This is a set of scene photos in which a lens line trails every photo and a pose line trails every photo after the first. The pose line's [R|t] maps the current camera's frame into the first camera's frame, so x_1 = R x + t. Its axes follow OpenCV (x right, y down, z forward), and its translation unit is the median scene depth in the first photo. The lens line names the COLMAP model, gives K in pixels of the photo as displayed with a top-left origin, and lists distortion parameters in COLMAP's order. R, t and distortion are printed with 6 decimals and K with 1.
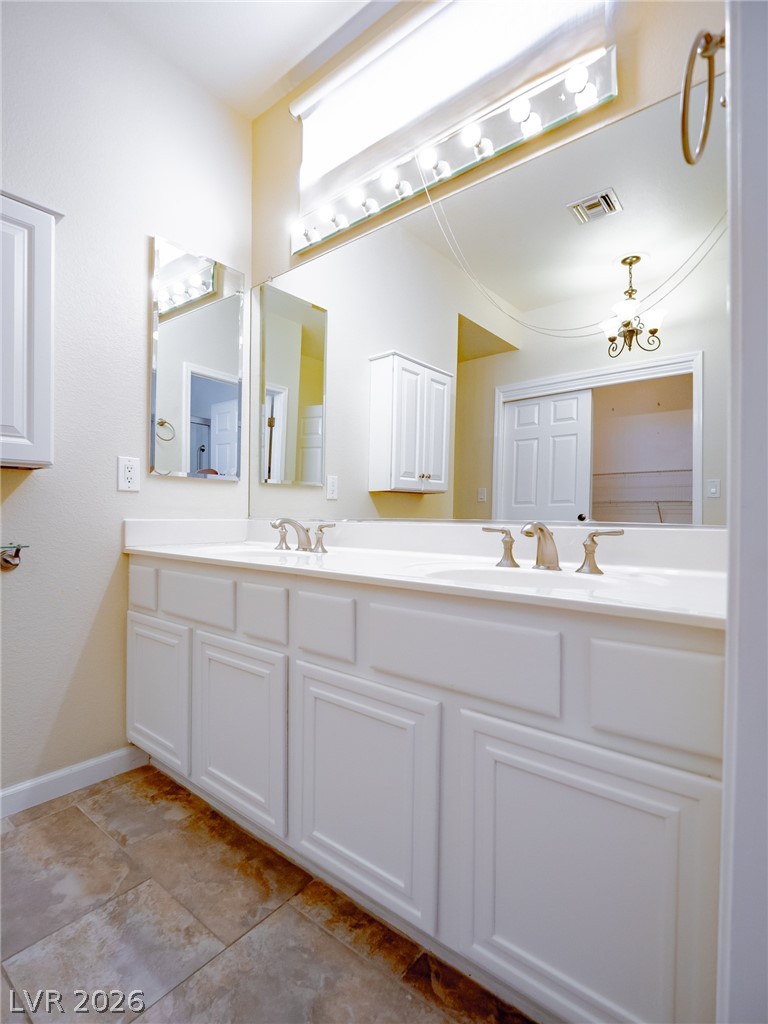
lens RADIAL K [[510.2, 0, 384.3], [0, 510.2, 506.4], [0, 0, 1]] dist [-0.022574, 0.009044]
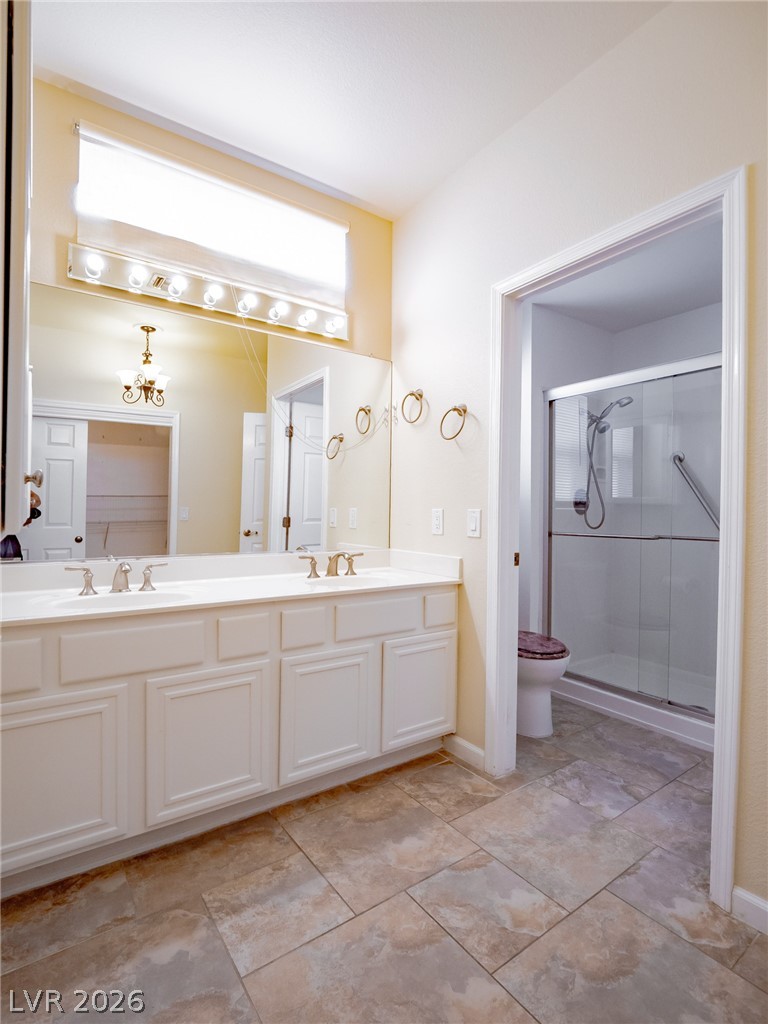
lens RADIAL K [[499.1, 0, 369.5], [0, 499.1, 515.2], [0, 0, 1]] dist [-0.016168, 0.001275]
pose [[0.275022, -0.004213, 0.961429, -1.362856], [-0.009866, 0.999925, 0.007204, -0.111784], [-0.961387, -0.011467, 0.274960, 0.336023]]
